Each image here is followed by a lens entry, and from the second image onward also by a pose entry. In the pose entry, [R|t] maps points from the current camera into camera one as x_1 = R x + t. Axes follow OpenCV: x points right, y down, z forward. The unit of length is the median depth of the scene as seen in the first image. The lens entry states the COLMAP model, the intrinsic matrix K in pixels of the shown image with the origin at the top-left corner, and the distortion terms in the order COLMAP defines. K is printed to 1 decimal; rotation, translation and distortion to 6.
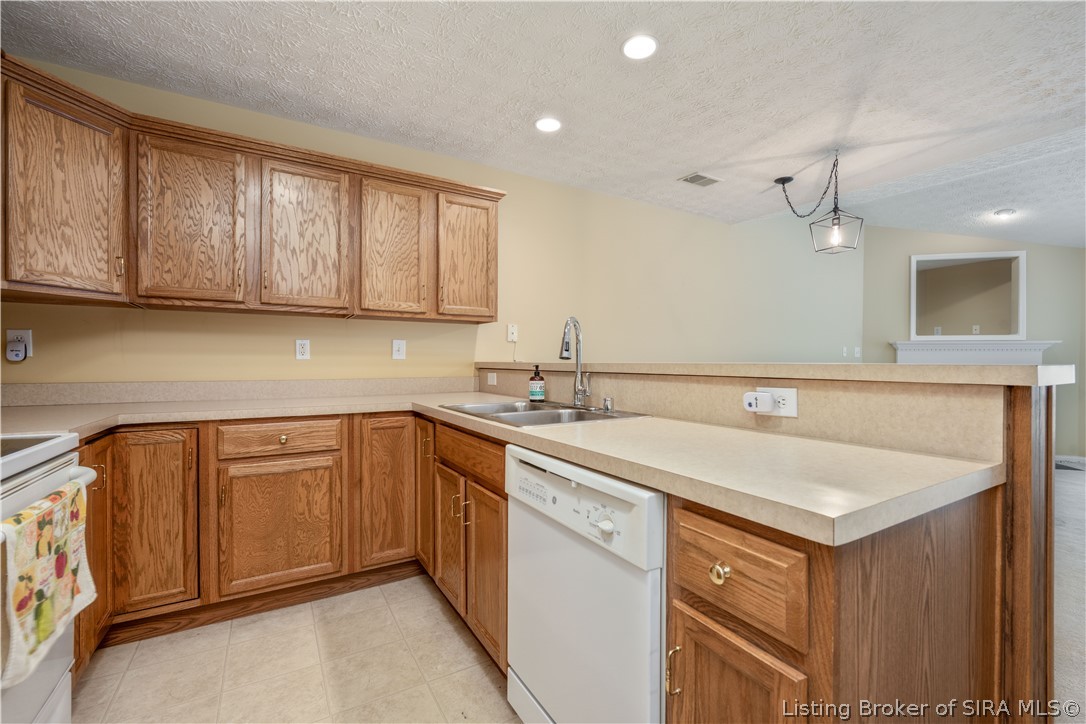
lens RADIAL K [[464.0, 0, 543.0], [0, 464.0, 362.0], [0, 0, 1]] dist [-0.001256, -0.000036]
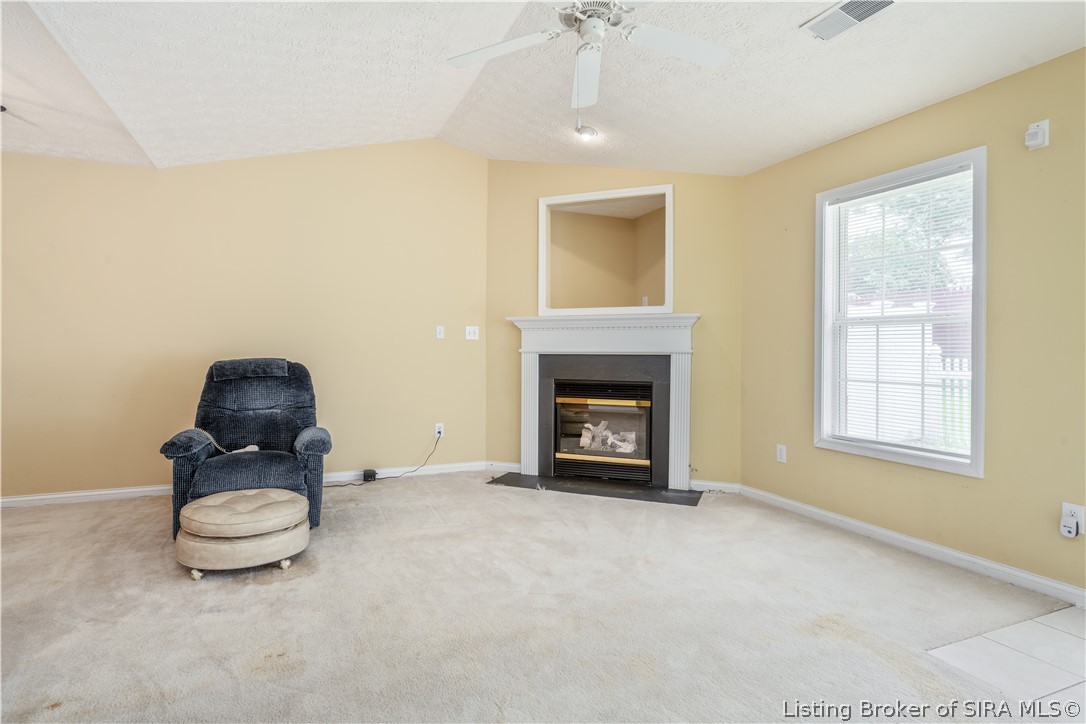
lens RADIAL K [[571.1, 0, 542.9], [0, 571.1, 345.8], [0, 0, 1]] dist [-0.002082, -0.000777]
pose [[0.989135, -0.005012, -0.146924, 1.824642], [0.003619, 0.999946, -0.009748, 0.015880], [0.146964, 0.009110, 0.989100, 0.245841]]
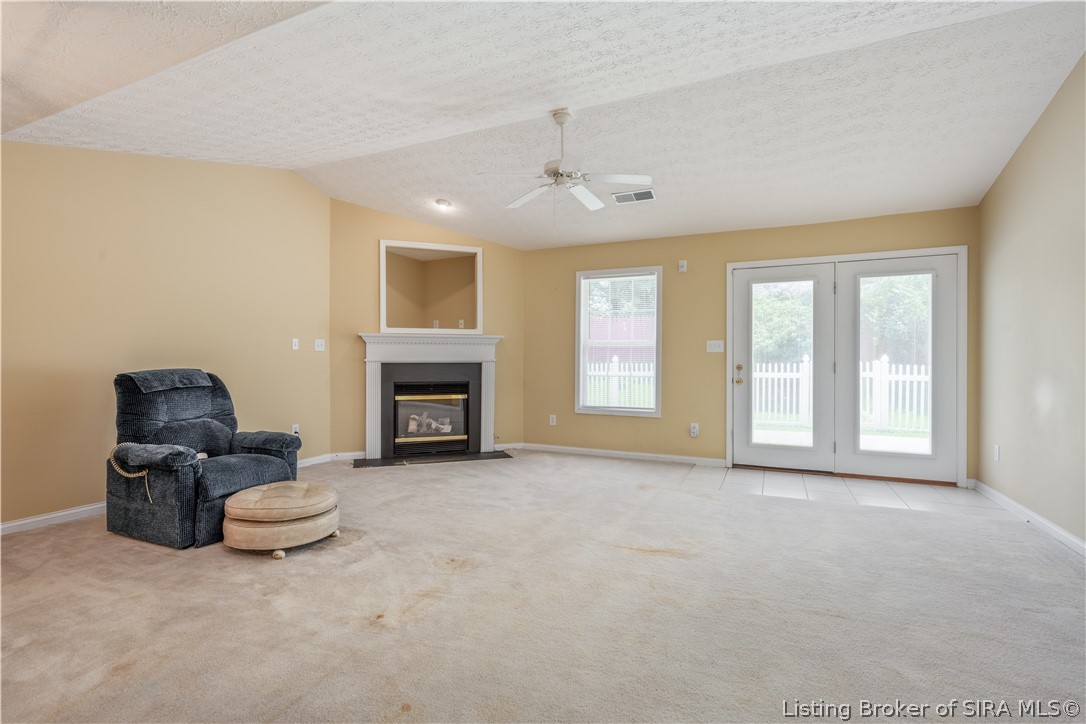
lens RADIAL K [[498.0, 0, 543.0], [0, 498.0, 362.0], [0, 0, 1]] dist [-0.000379, -0.000035]
pose [[0.827066, -0.009834, 0.562019, 0.994855], [0.005888, 0.999944, 0.008833, 0.007659], [-0.562074, -0.003996, 0.827077, 0.021316]]
